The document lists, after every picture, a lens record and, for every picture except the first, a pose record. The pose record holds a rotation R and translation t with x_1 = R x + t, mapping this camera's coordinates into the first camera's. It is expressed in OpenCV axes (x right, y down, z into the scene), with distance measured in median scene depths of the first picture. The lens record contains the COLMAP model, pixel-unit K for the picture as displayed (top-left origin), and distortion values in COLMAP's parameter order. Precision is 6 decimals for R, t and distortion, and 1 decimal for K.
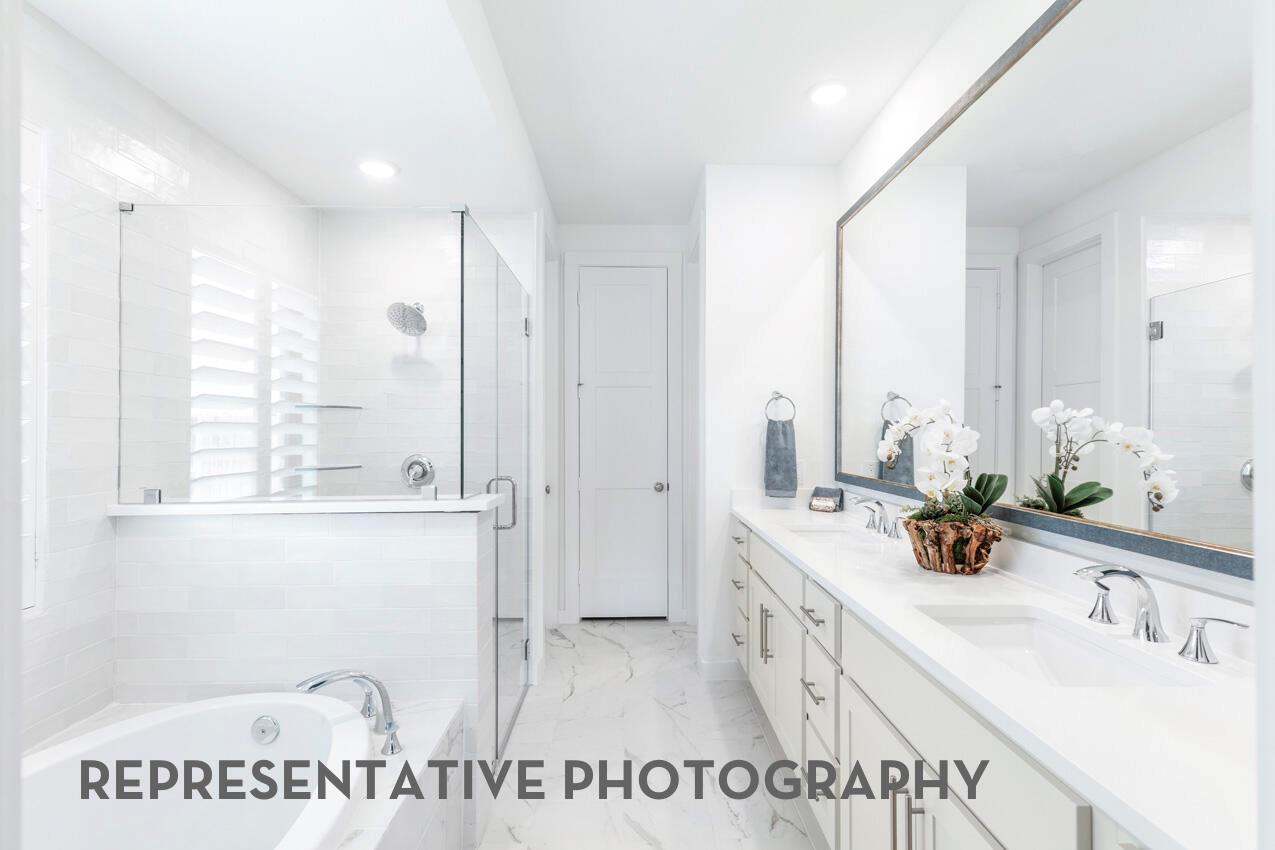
lens RADIAL K [[596.2, 0, 644.2], [0, 596.2, 423.4], [0, 0, 1]] dist [0.003928, 0.000458]
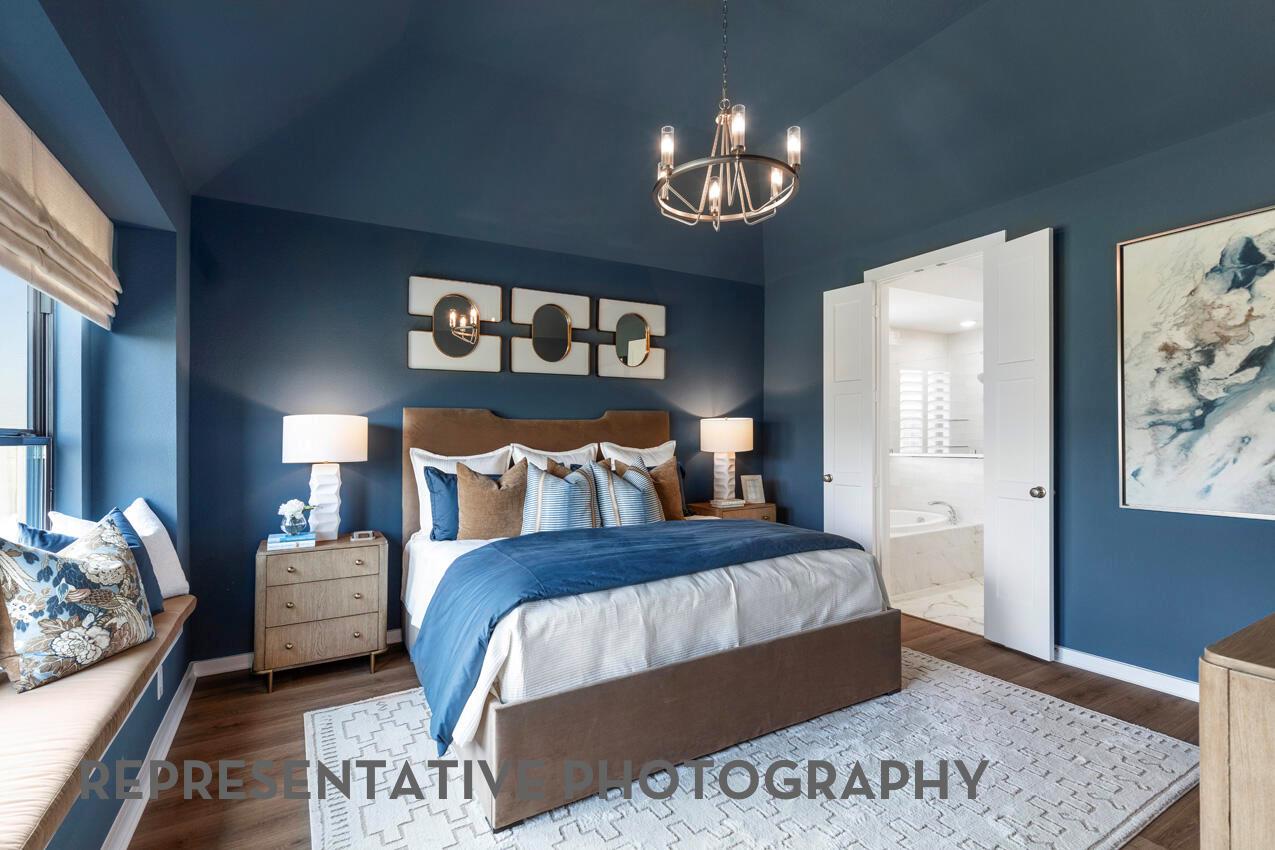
lens RADIAL K [[596.2, 0, 644.2], [0, 596.2, 423.4], [0, 0, 1]] dist [0.003928, 0.000458]
pose [[0.462323, 0.001444, -0.886710, 1.096716], [0.002928, 0.999991, 0.003155, -0.030226], [0.886707, -0.004055, 0.462315, -1.281372]]
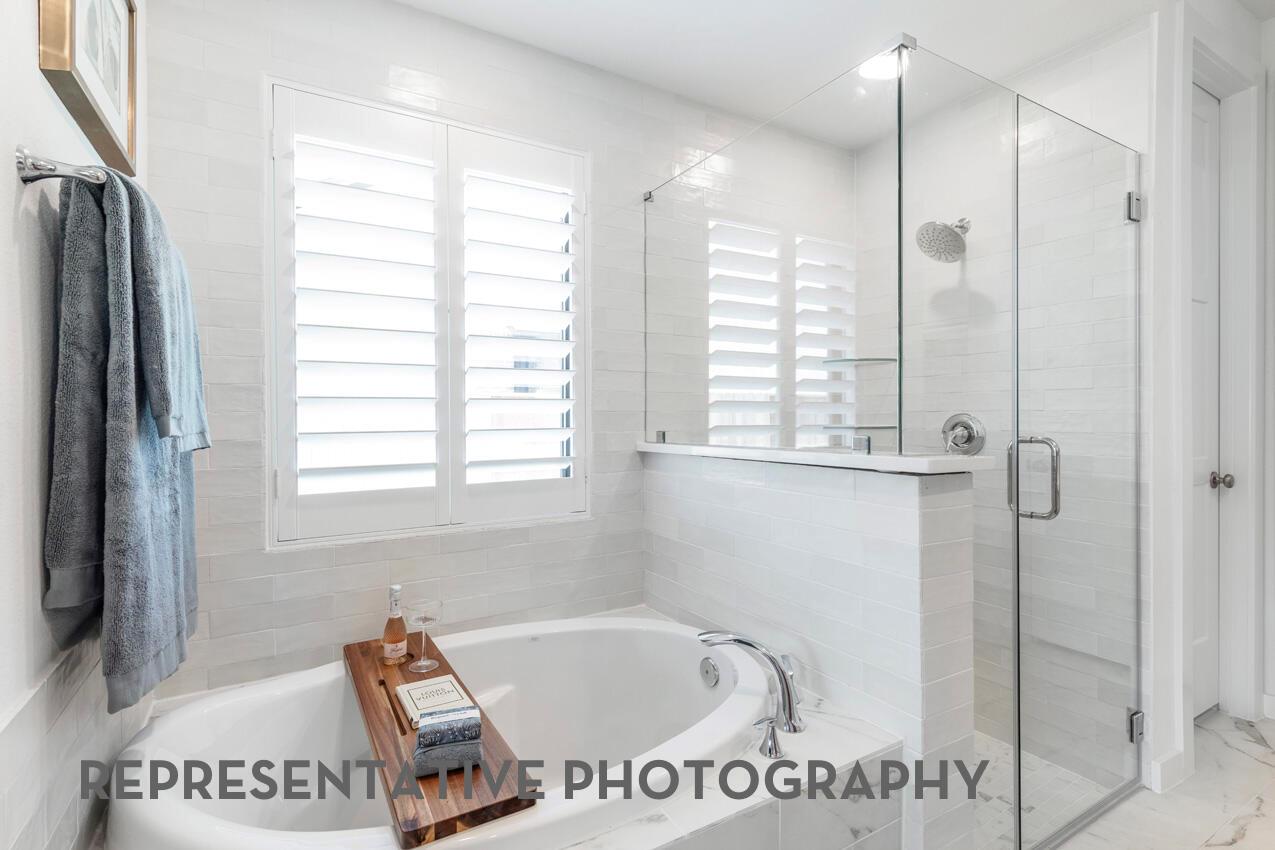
lens RADIAL K [[596.2, 0, 644.2], [0, 596.2, 423.4], [0, 0, 1]] dist [0.003928, 0.000458]
pose [[0.461920, 0.002132, -0.886919, 0.144521], [0.012920, 0.999875, 0.009133, 0.061821], [0.886827, -0.015678, 0.461835, 0.318445]]
